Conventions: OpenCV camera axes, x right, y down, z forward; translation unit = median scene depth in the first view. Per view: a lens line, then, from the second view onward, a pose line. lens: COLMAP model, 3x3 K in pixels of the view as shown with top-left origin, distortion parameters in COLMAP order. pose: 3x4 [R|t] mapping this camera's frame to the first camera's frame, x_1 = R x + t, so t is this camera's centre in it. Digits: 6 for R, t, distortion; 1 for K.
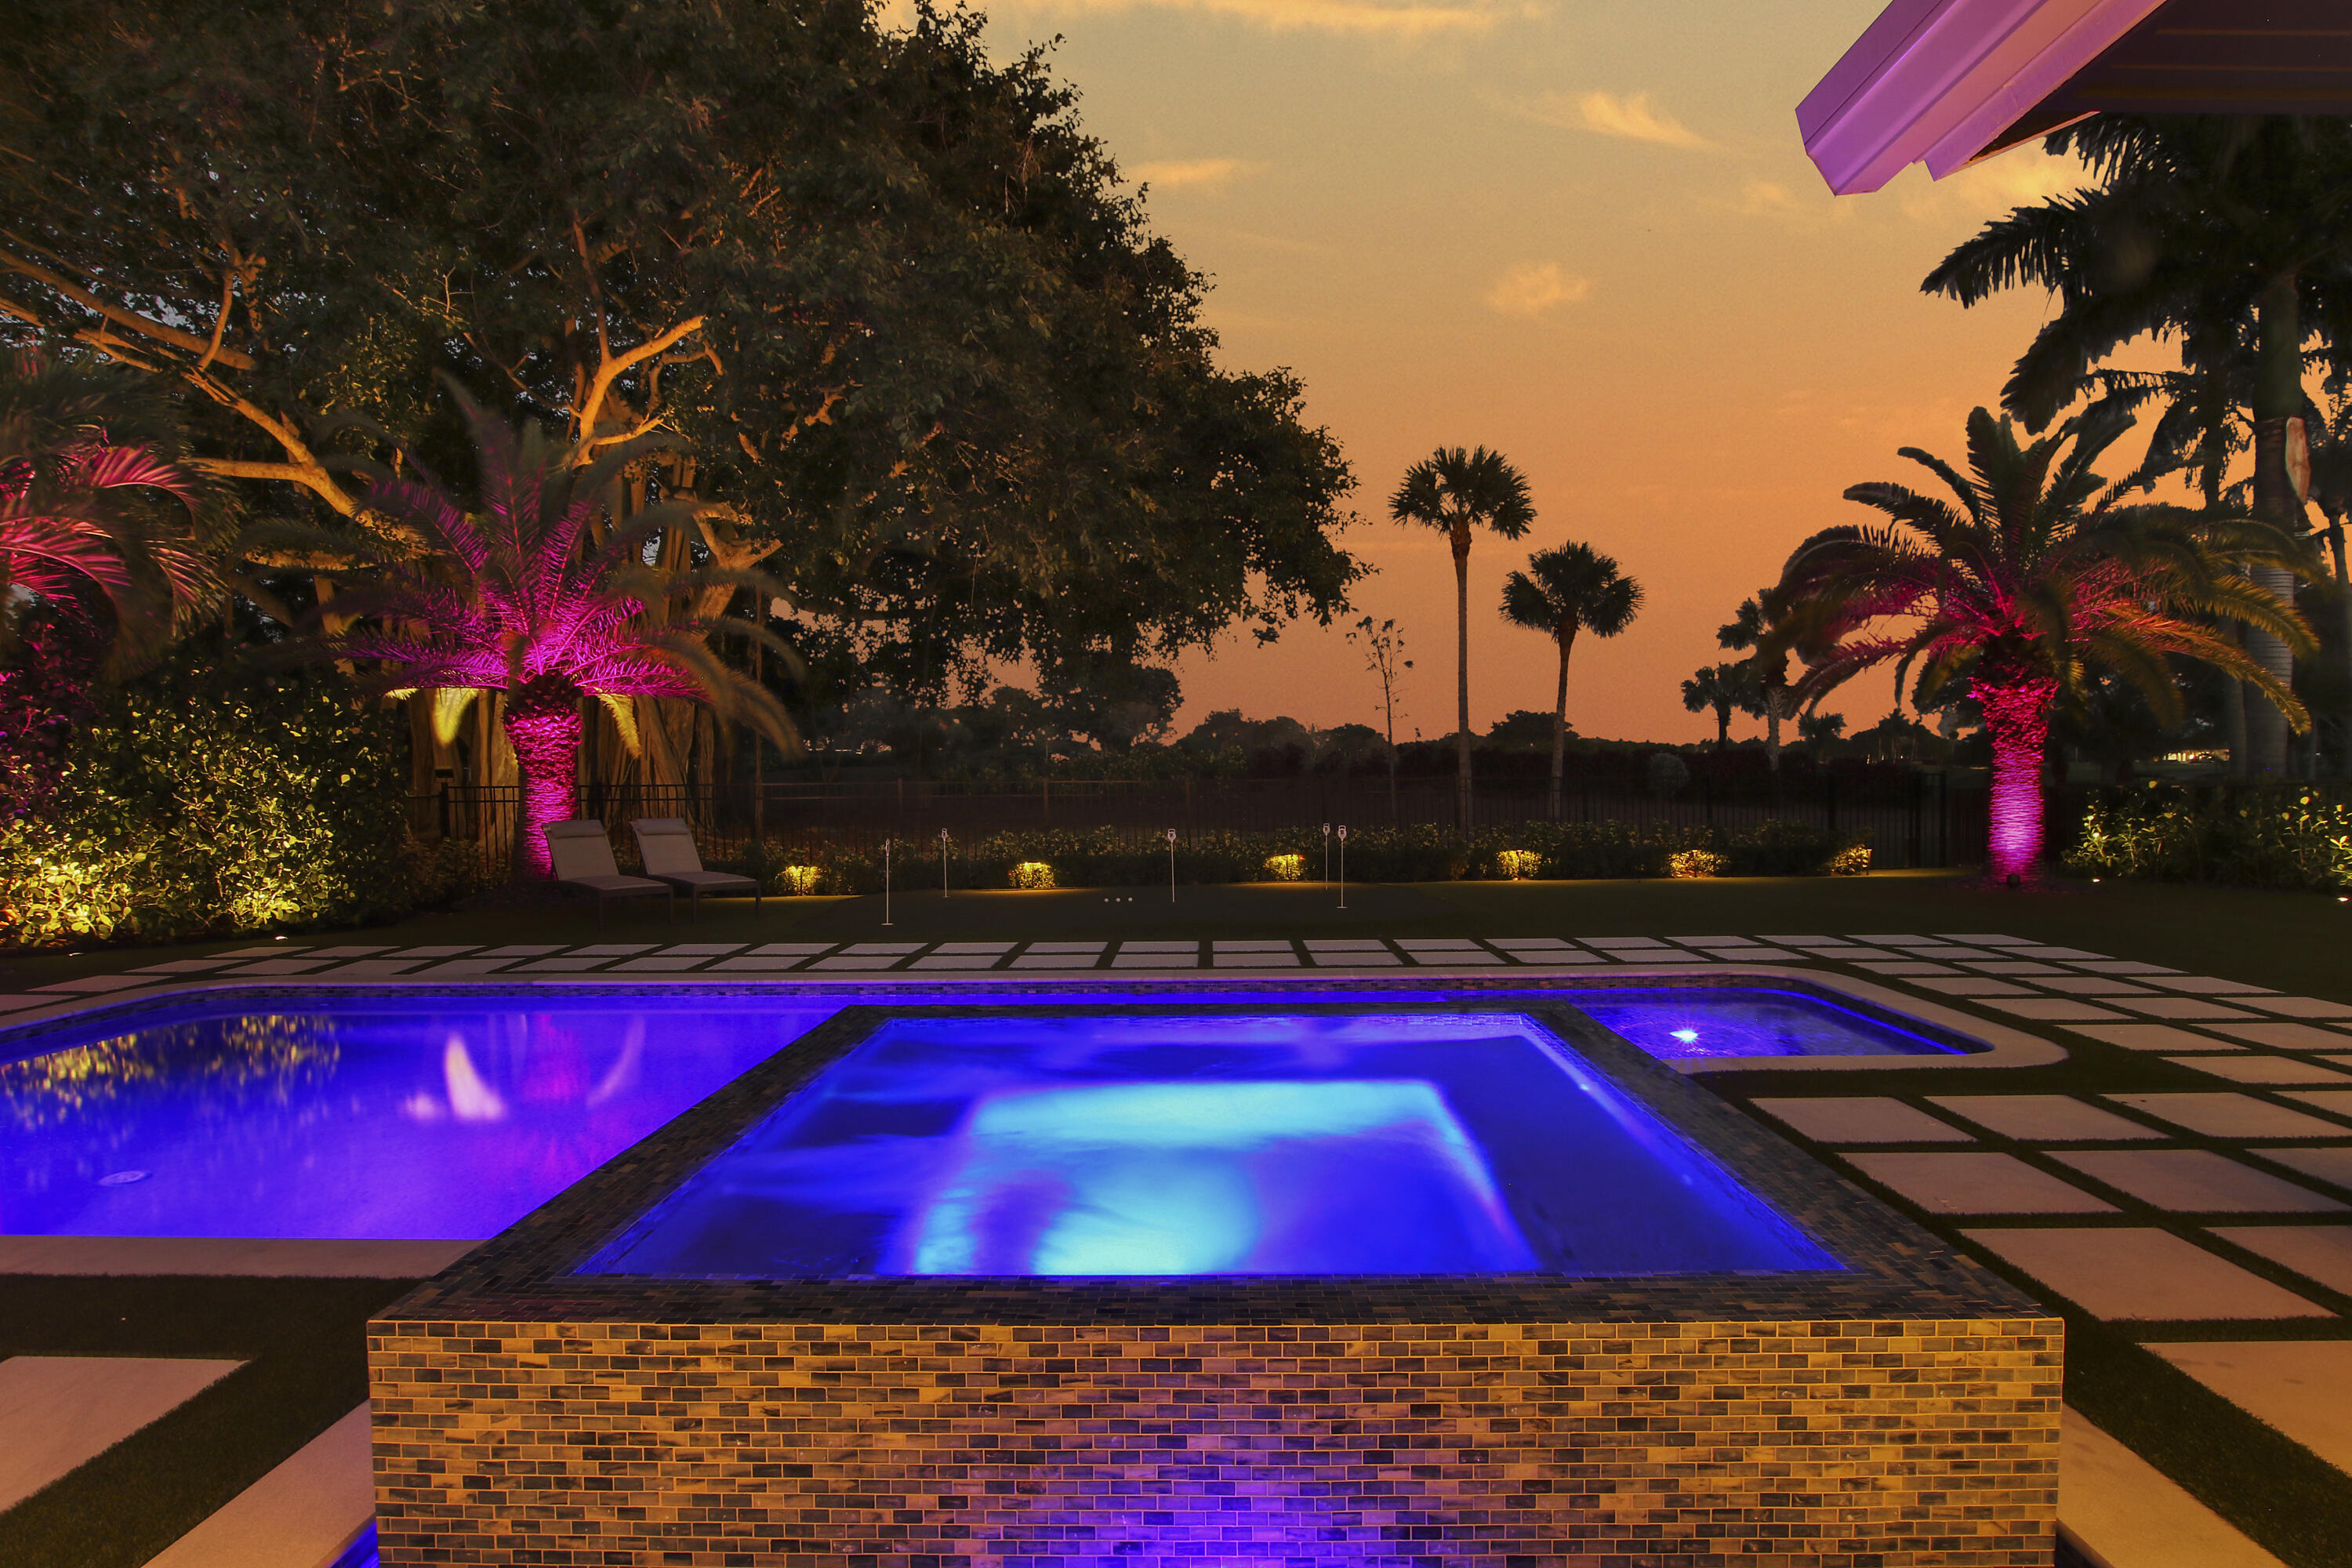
lens RADIAL K [[1312.2, 0, 1183.2], [0, 1312.2, 813.5], [0, 0, 1]] dist [-0.027893, 0.000705]
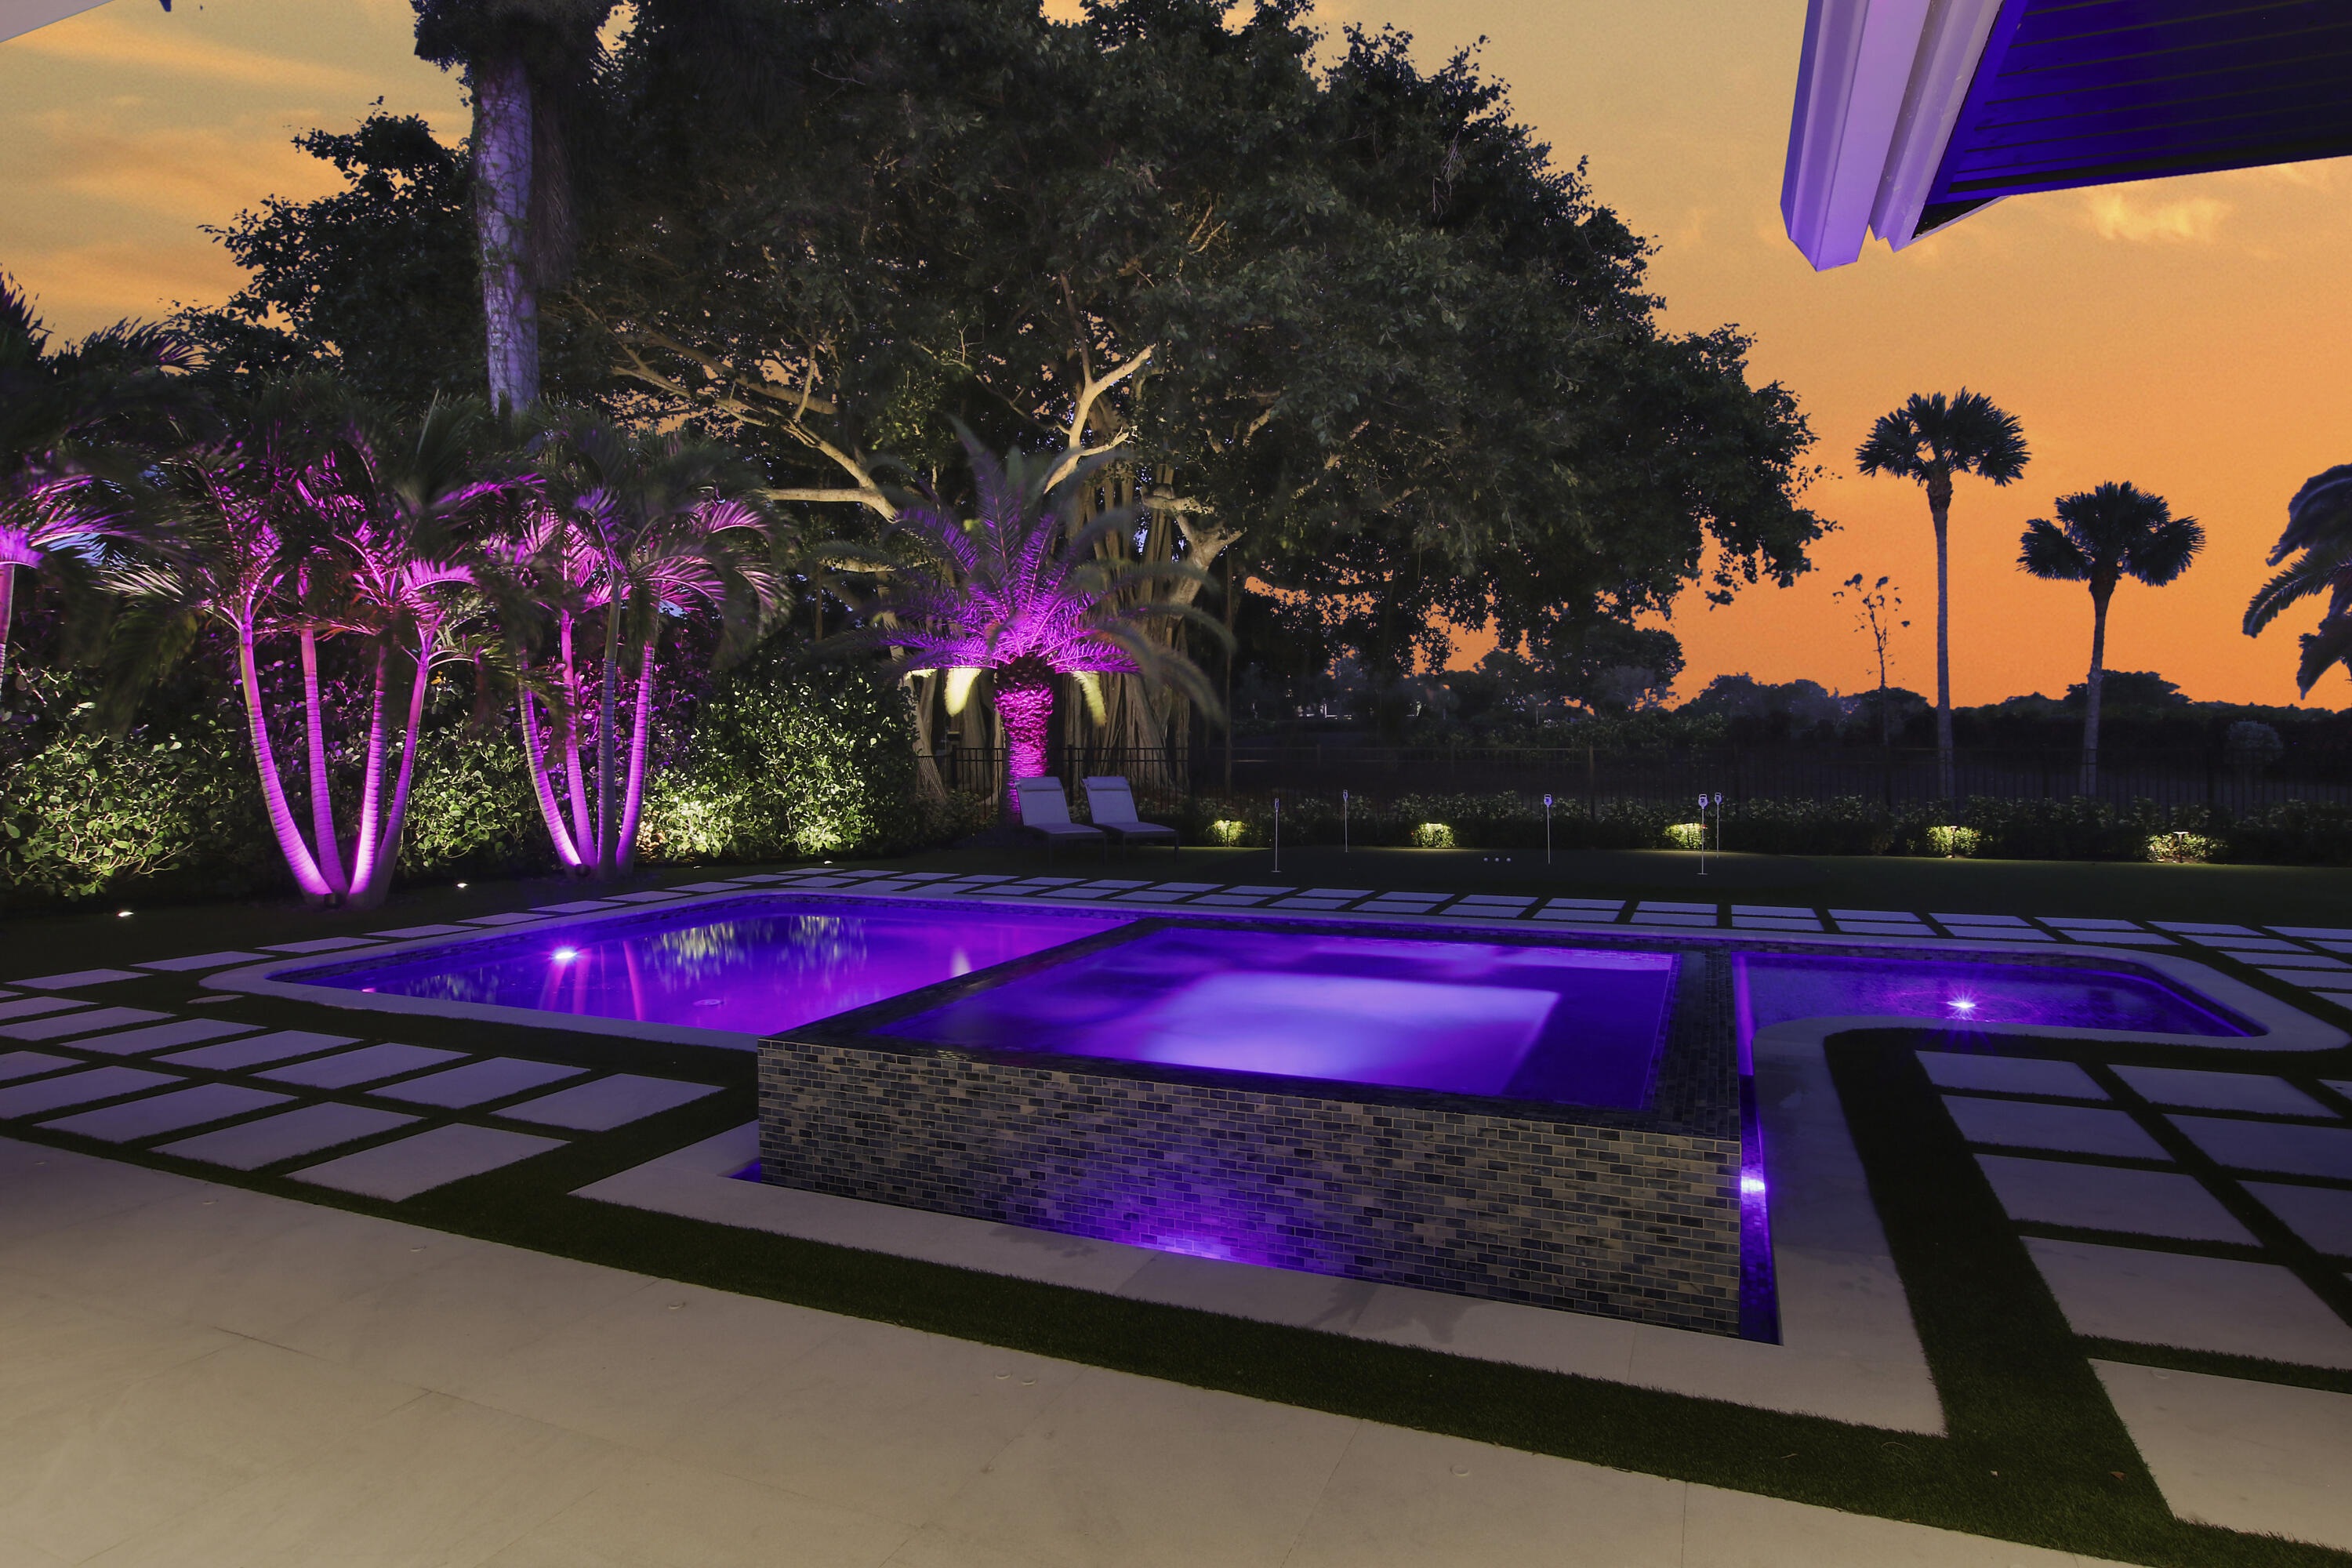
lens RADIAL K [[1306.9, 0, 1176.0], [0, 1306.9, 784.0], [0, 0, 1]] dist [-0.037442, 0.001650]
pose [[0.929084, 0.018499, -0.369407, 0.086822], [-0.017000, 0.999829, 0.007314, 0.000639], [0.369479, -0.000515, 0.929239, -0.072661]]
